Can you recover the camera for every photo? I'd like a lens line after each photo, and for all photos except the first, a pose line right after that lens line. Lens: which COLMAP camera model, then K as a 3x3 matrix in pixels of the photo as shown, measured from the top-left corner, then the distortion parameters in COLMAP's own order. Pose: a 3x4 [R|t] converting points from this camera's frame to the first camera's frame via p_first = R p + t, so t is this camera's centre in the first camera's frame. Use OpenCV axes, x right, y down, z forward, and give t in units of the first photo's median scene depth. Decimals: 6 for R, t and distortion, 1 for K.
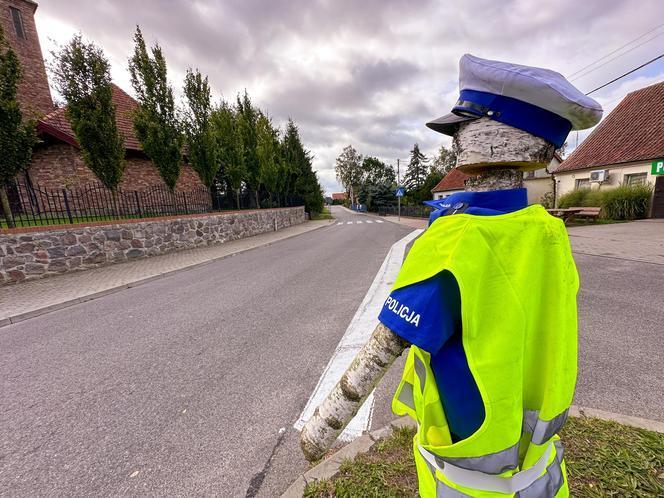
lens RADIAL K [[265.0, 0, 332.7], [0, 265.0, 248.5], [0, 0, 1]] dist [-0.002212, -0.000190]
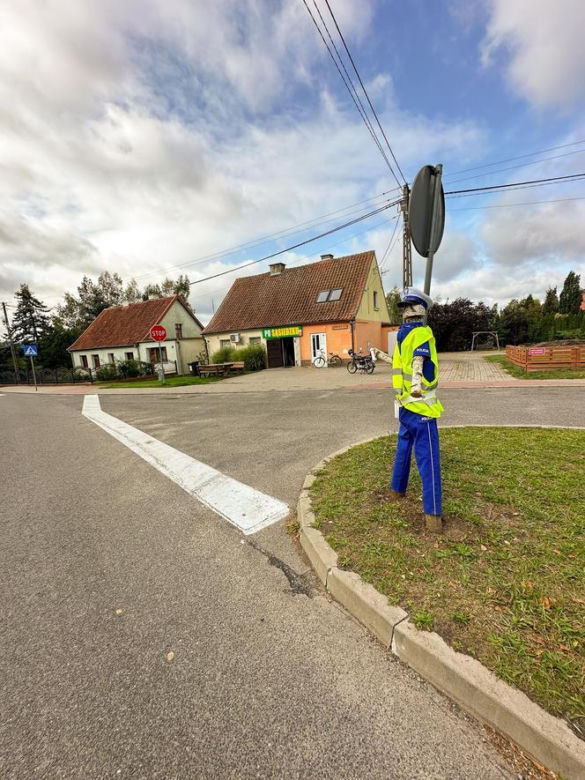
lens RADIAL K [[311.3, 0, 293.5], [0, 311.3, 390.4], [0, 0, 1]] dist [-0.002212, -0.000190]
pose [[0.514755, -0.097800, 0.851741, -0.167170], [0.175896, 0.984386, 0.006726, 0.016423], [-0.839100, 0.146356, 0.523920, 0.010929]]
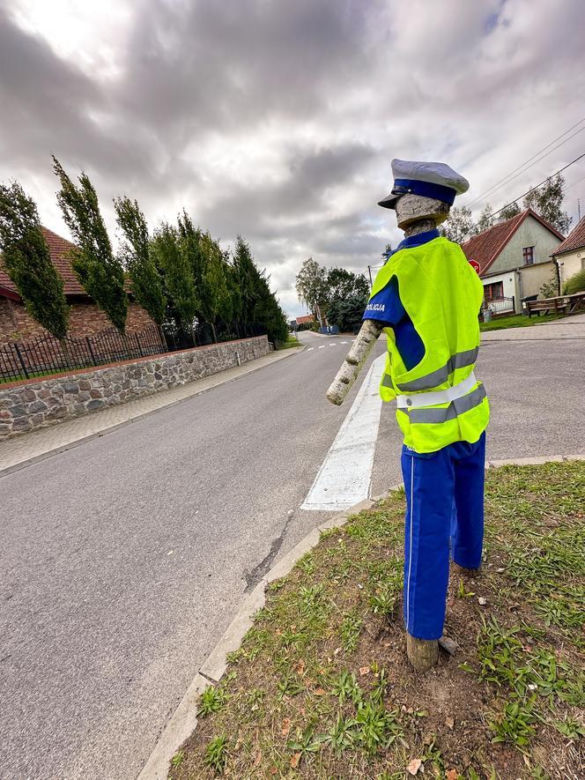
lens RADIAL K [[311.3, 0, 292.8], [0, 311.3, 389.9], [0, 0, 1]] dist [-0.002212, -0.000190]
pose [[0.991546, -0.123341, -0.040302, -0.010175], [0.124168, 0.992085, 0.018679, 0.024781], [0.037679, -0.023526, 0.999013, -0.041905]]
